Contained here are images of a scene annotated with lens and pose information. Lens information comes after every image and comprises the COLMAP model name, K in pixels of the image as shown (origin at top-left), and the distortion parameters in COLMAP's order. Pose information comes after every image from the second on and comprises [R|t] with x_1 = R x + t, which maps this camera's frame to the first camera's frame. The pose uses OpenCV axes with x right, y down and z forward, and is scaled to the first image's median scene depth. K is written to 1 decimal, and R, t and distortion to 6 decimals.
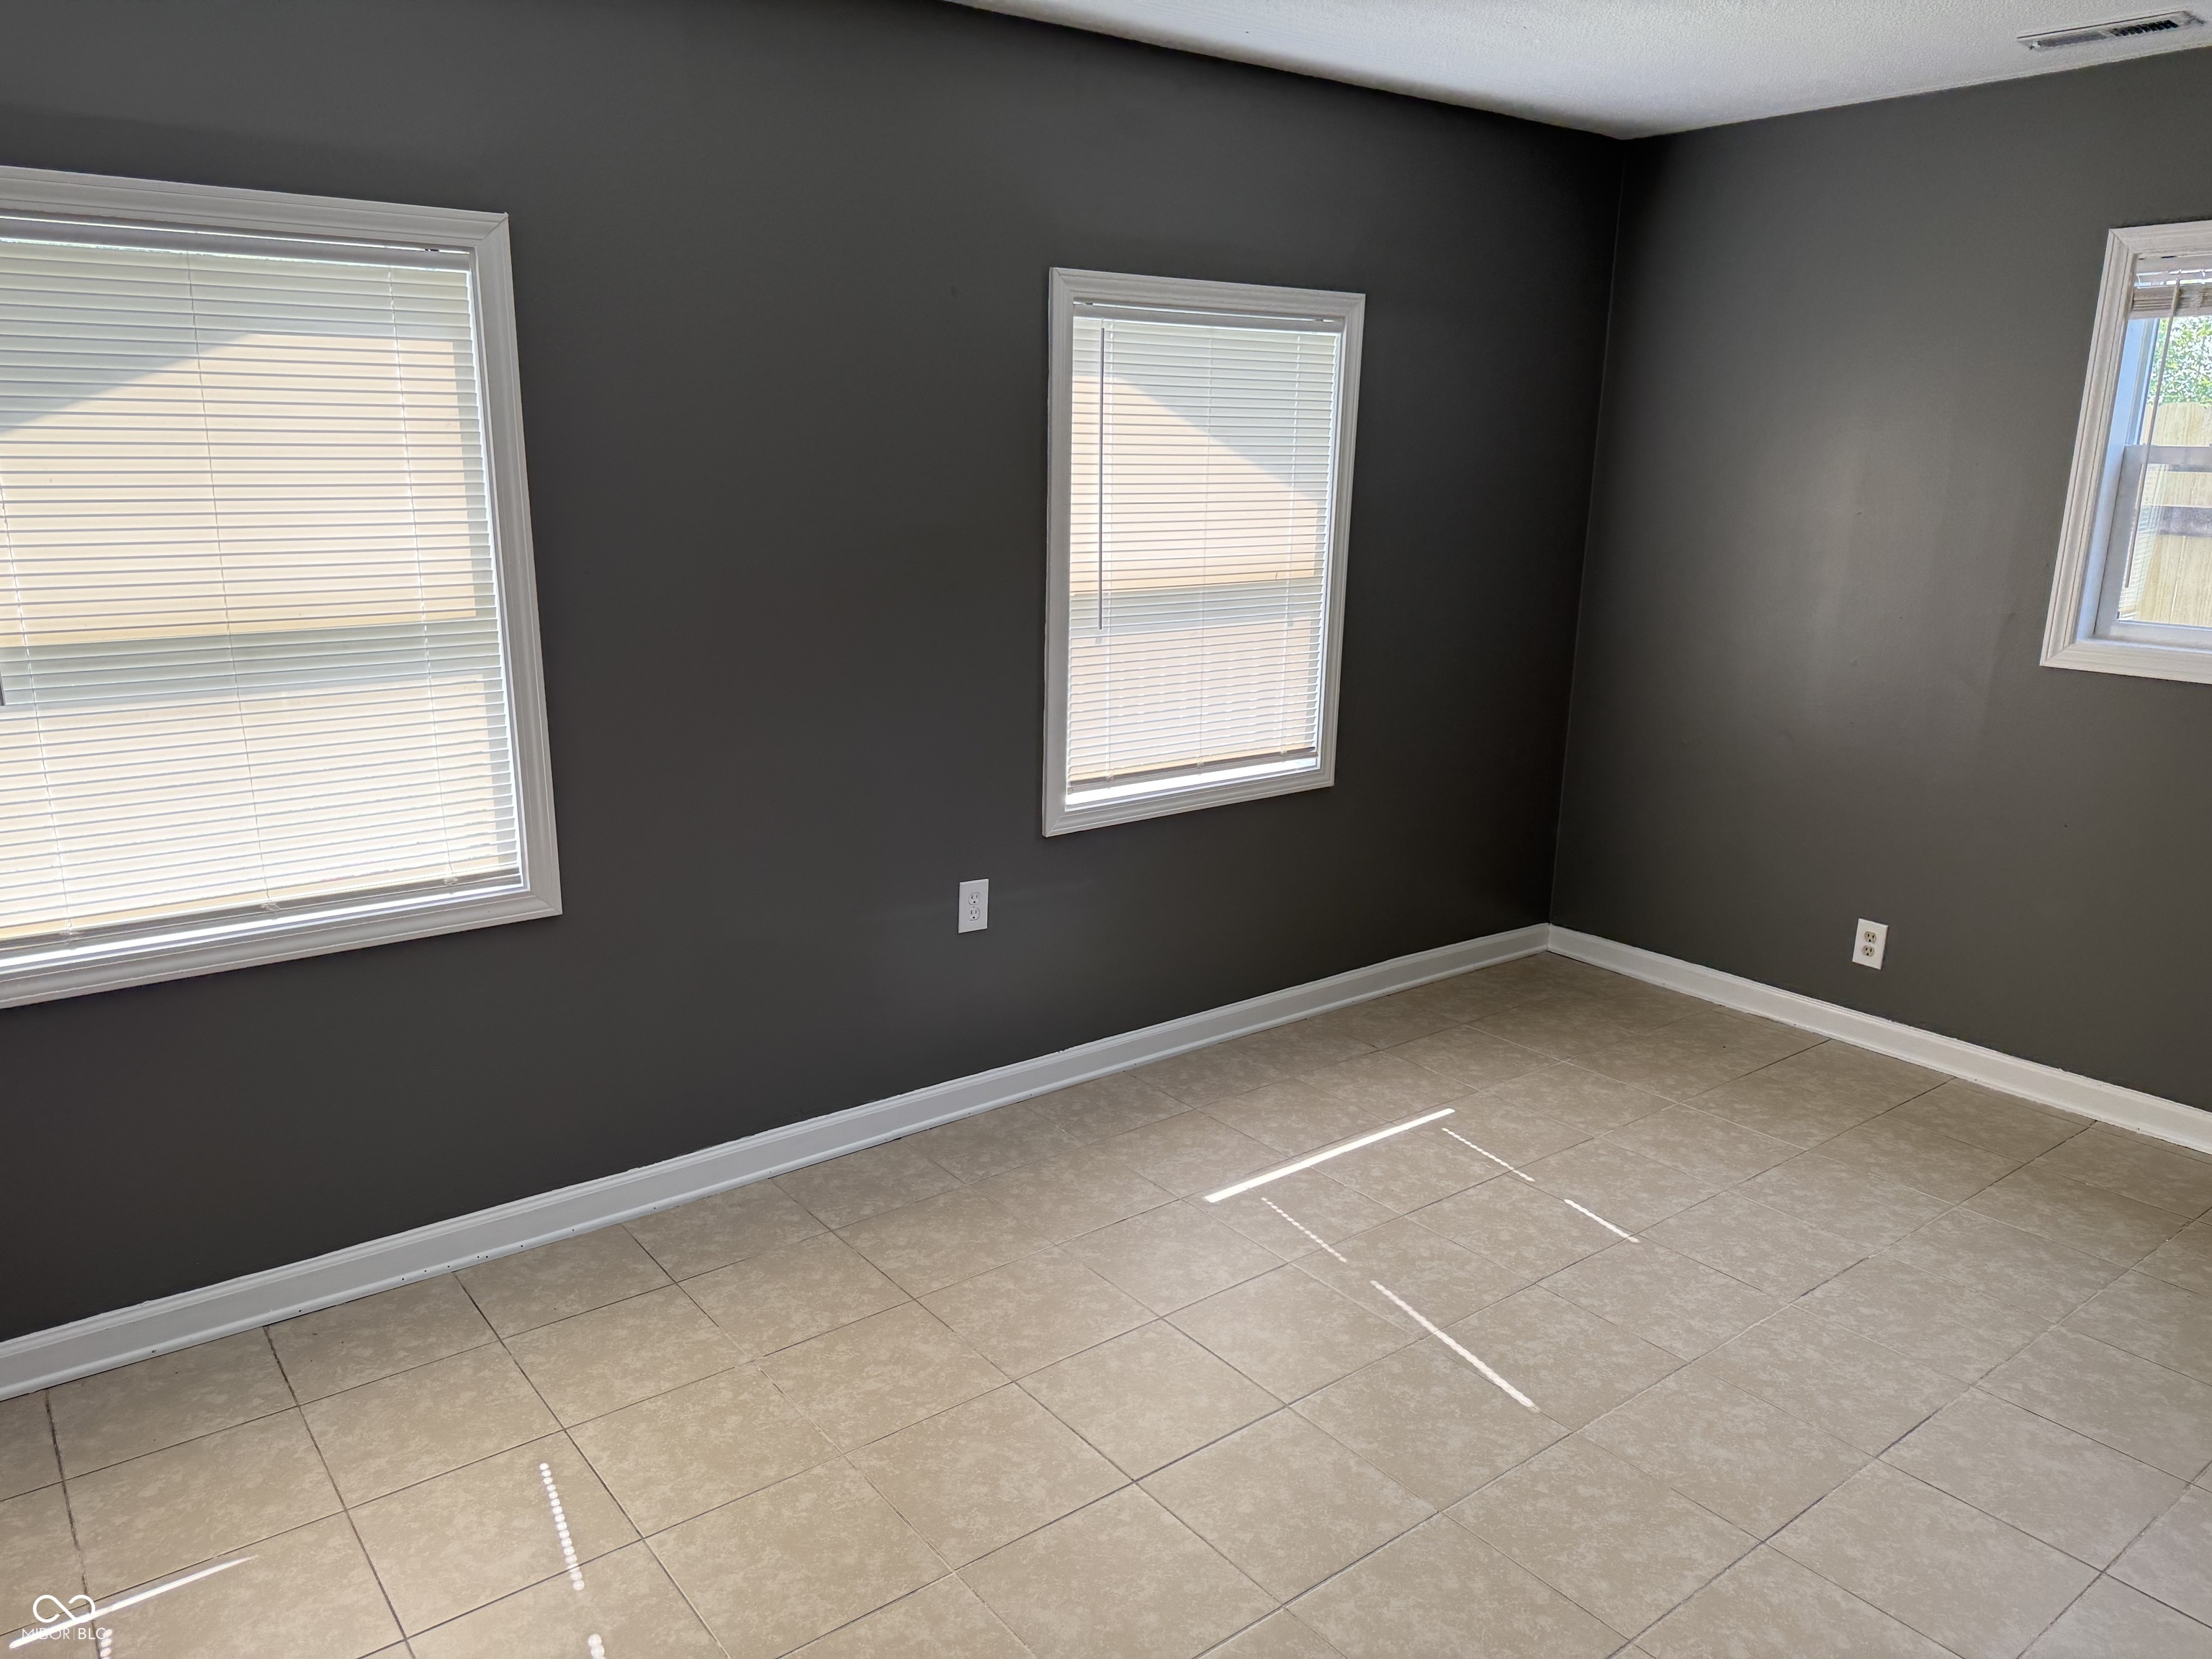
lens RADIAL K [[1596.3, 0, 1068.2], [0, 1596.3, 845.2], [0, 0, 1]] dist [0.067947, -0.094003]
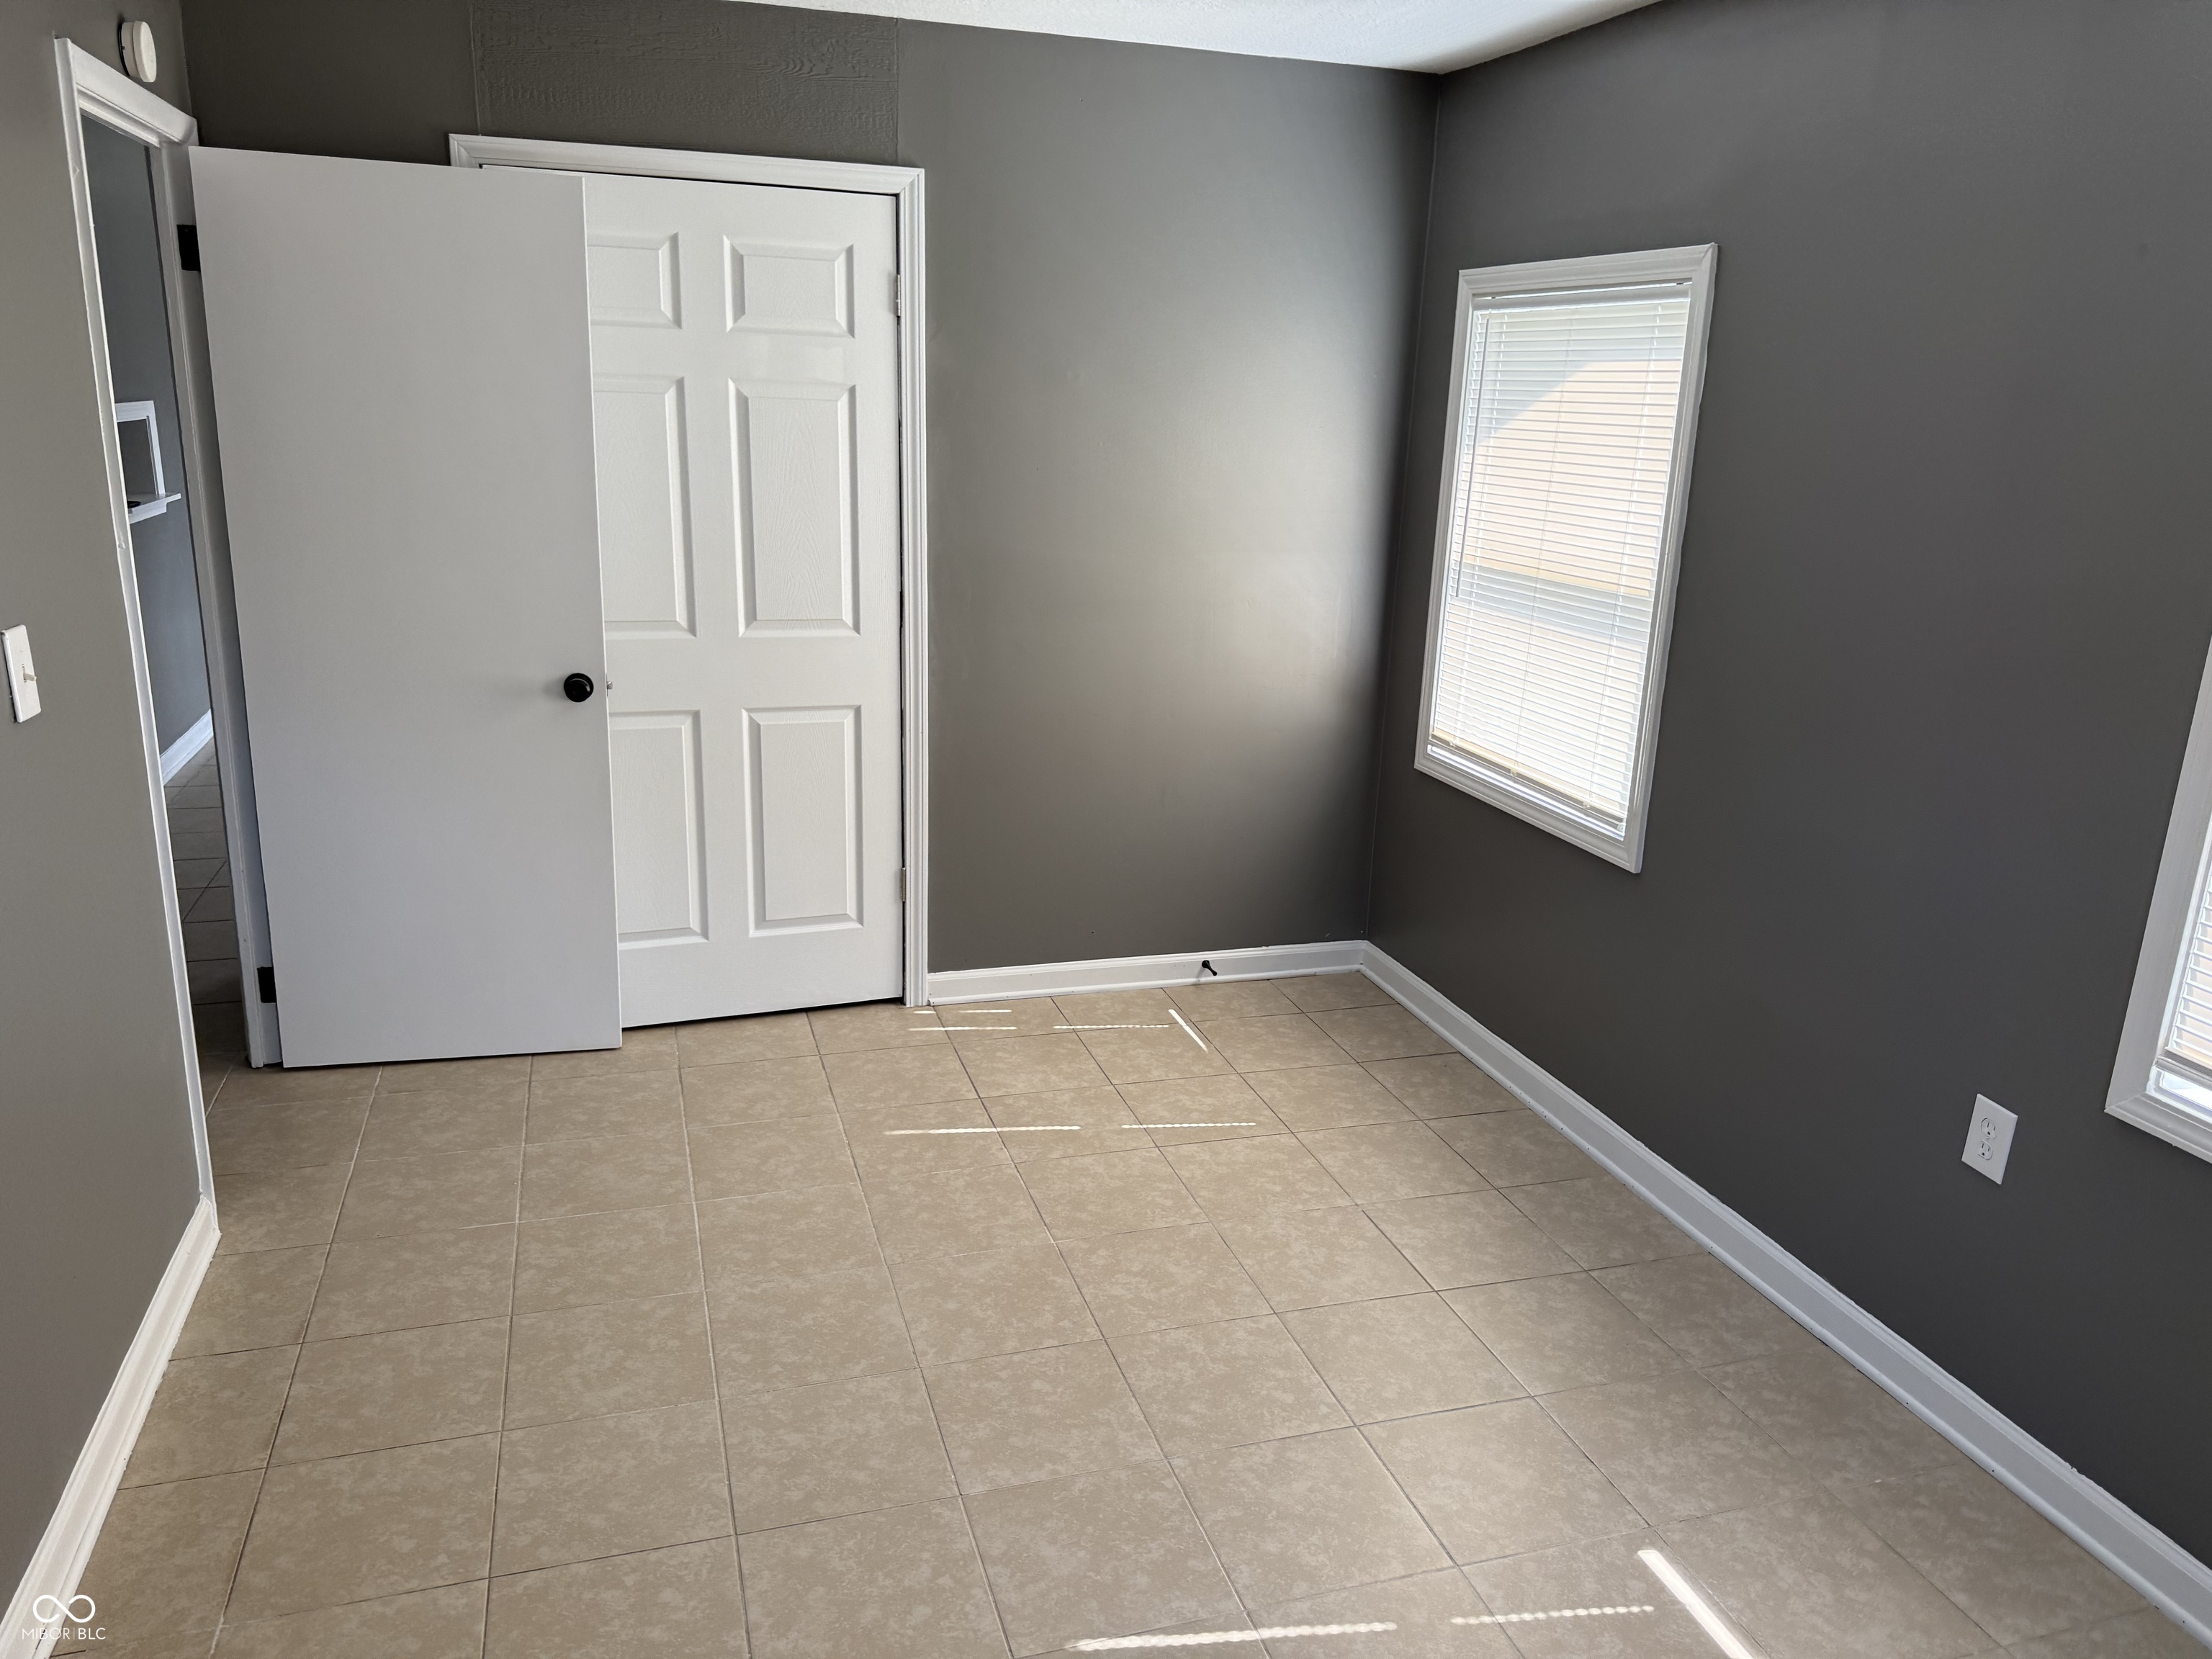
lens RADIAL K [[1596.3, 0, 1134.3], [0, 1596.3, 837.5], [0, 0, 1]] dist [0.067947, -0.094003]
pose [[-0.341791, 0.228600, -0.911549, 0.722227], [-0.273675, 0.903712, 0.329251, -0.223513], [0.899044, 0.362003, -0.246319, 0.854107]]
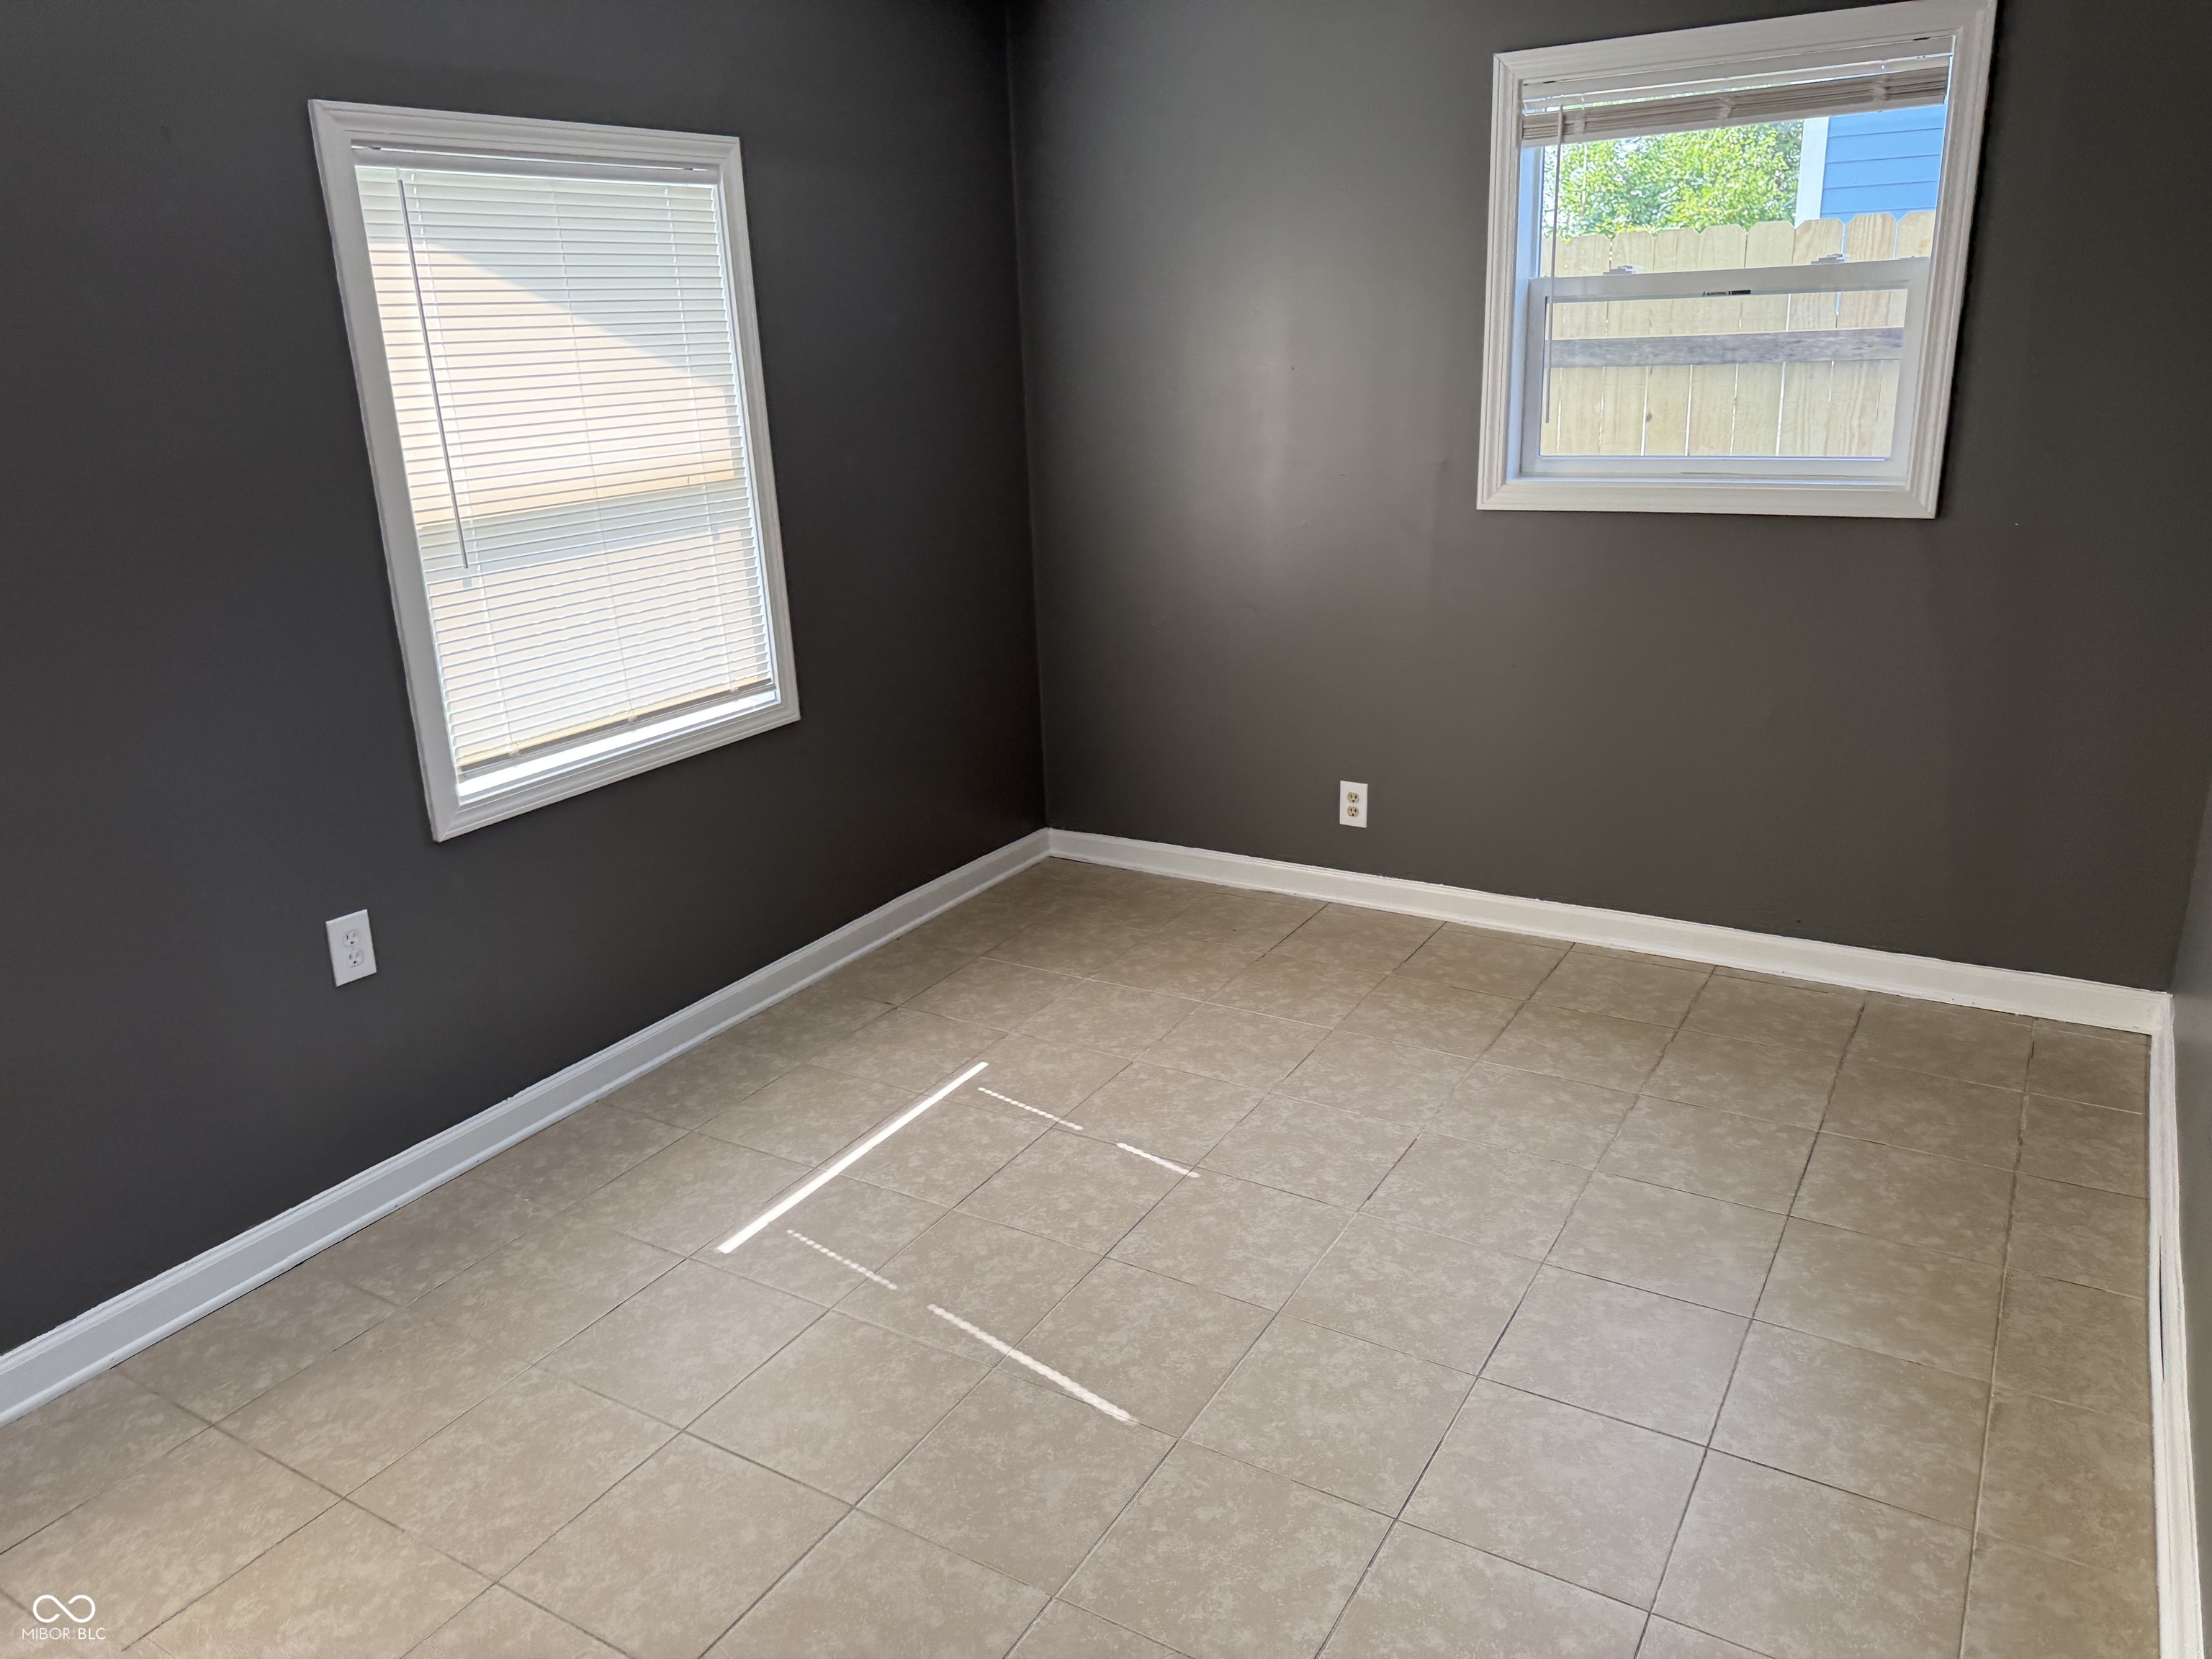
lens RADIAL K [[1596.3, 0, 1120.0], [0, 1596.3, 833.8], [0, 0, 1]] dist [0.067947, -0.094003]
pose [[0.927169, -0.160177, 0.338676, 0.030241], [0.139559, 0.986597, 0.084551, -0.031664], [-0.347680, -0.031128, 0.937096, 0.153738]]
